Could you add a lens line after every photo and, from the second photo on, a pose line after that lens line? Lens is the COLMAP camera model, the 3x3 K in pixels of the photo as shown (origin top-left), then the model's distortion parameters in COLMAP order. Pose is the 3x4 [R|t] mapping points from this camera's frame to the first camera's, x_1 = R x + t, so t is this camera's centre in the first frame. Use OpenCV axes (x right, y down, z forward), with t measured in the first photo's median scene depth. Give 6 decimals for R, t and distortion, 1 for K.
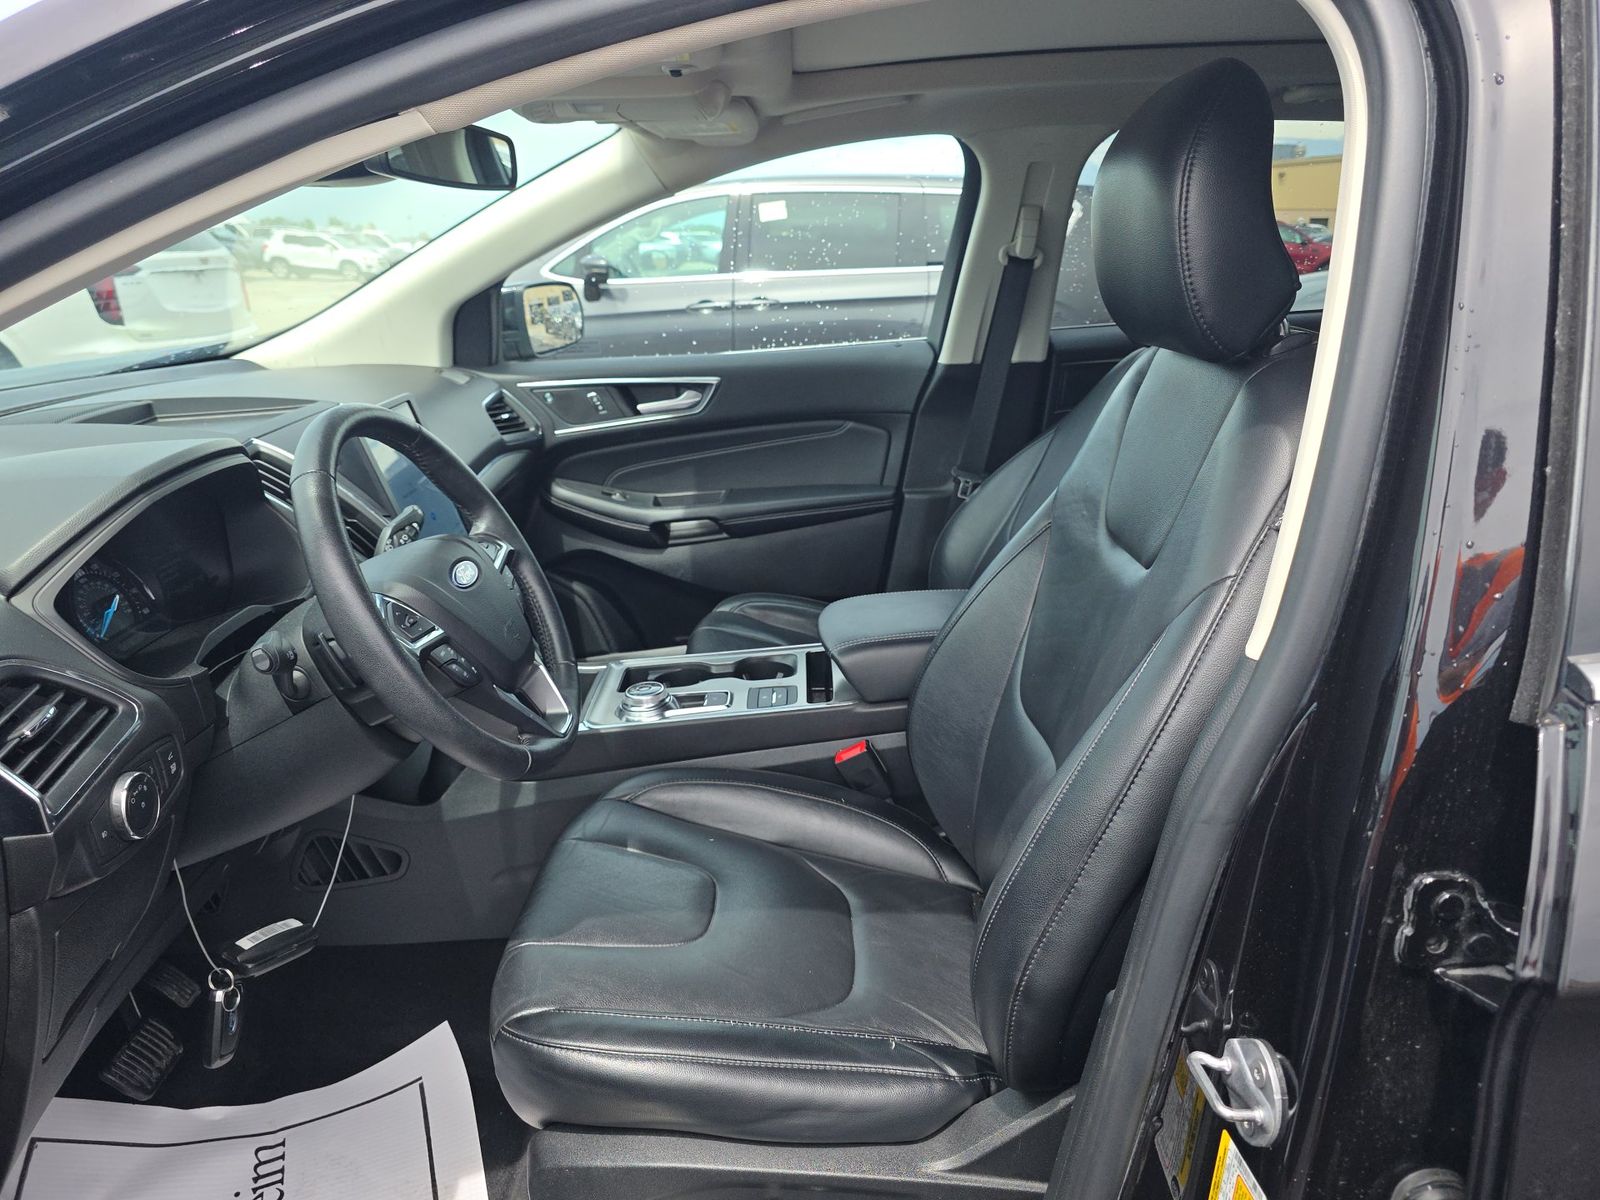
lens RADIAL K [[1063.6, 0, 800.0], [0, 1063.6, 600.0], [0, 0, 1]] dist [0.043548, -0.041867]
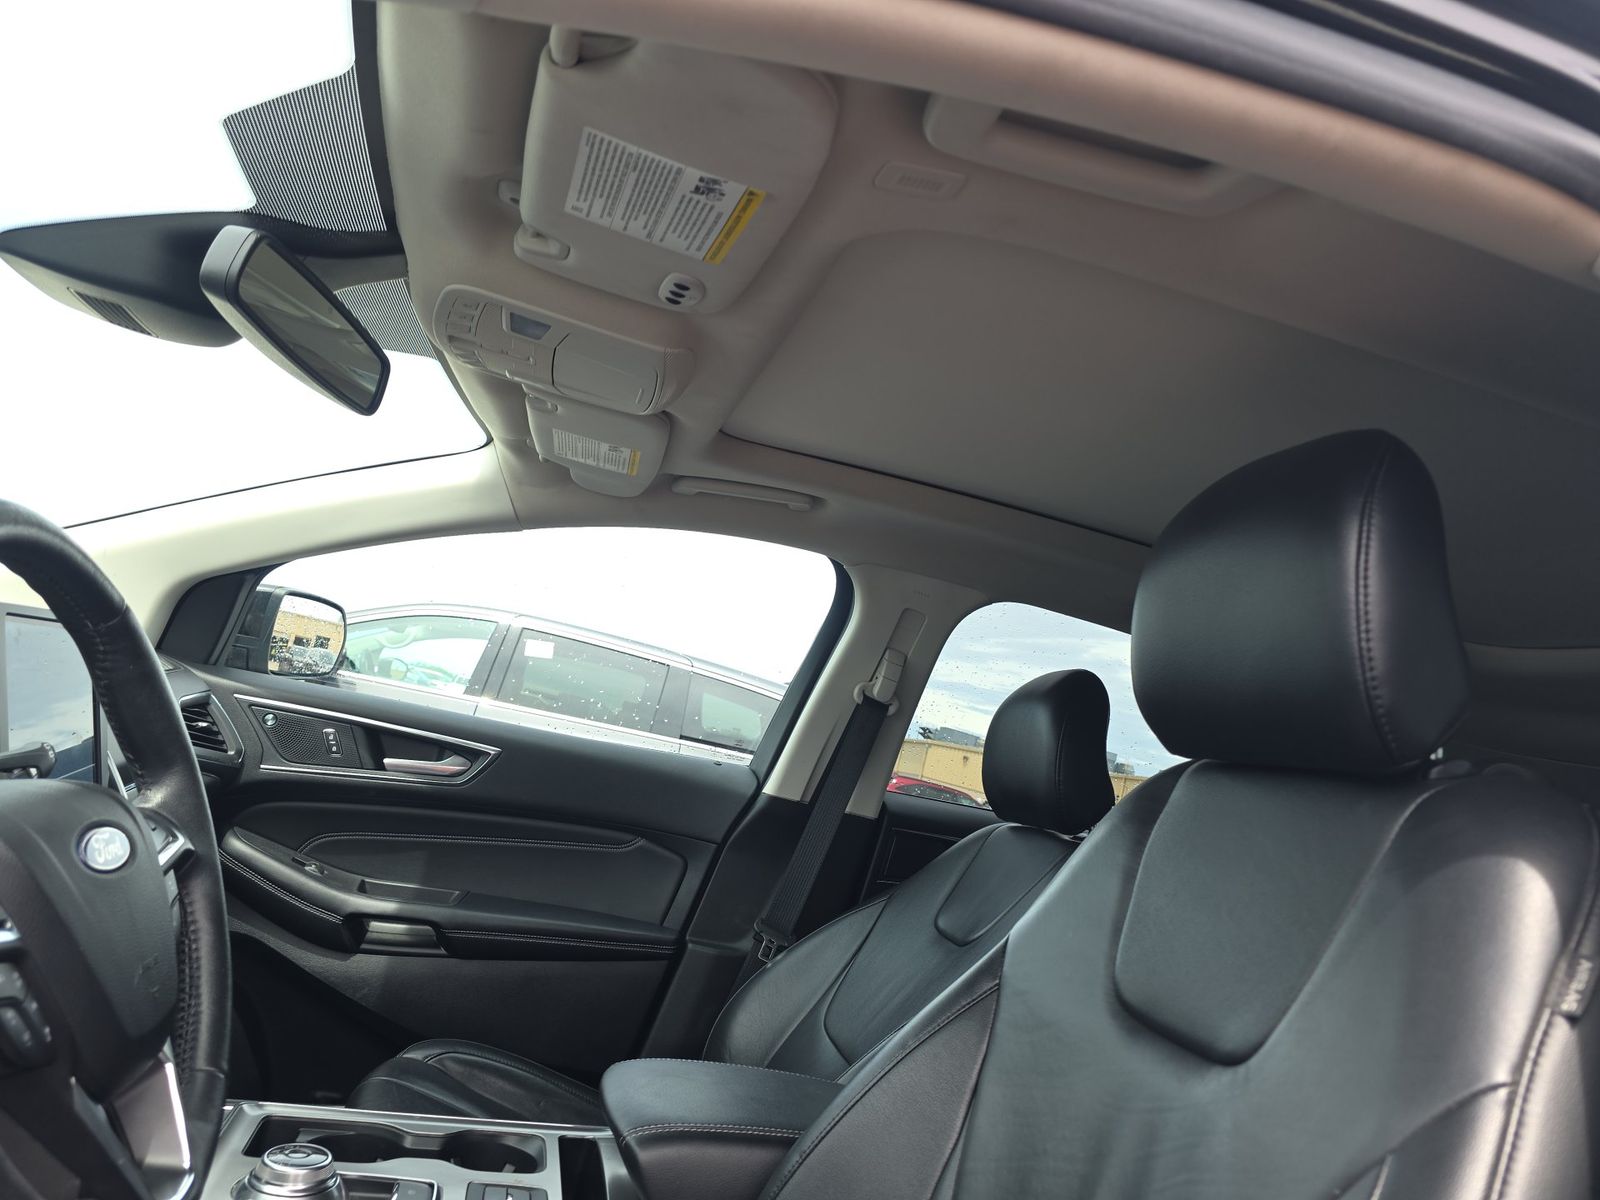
lens RADIAL K [[1063.6, 0, 800.0], [0, 1063.6, 600.0], [0, 0, 1]] dist [0.043548, -0.041867]
pose [[0.937497, 0.276708, 0.211027, -0.066802], [-0.156037, 0.876285, -0.455825, 0.029159], [-0.311050, 0.394406, 0.864692, 0.184753]]
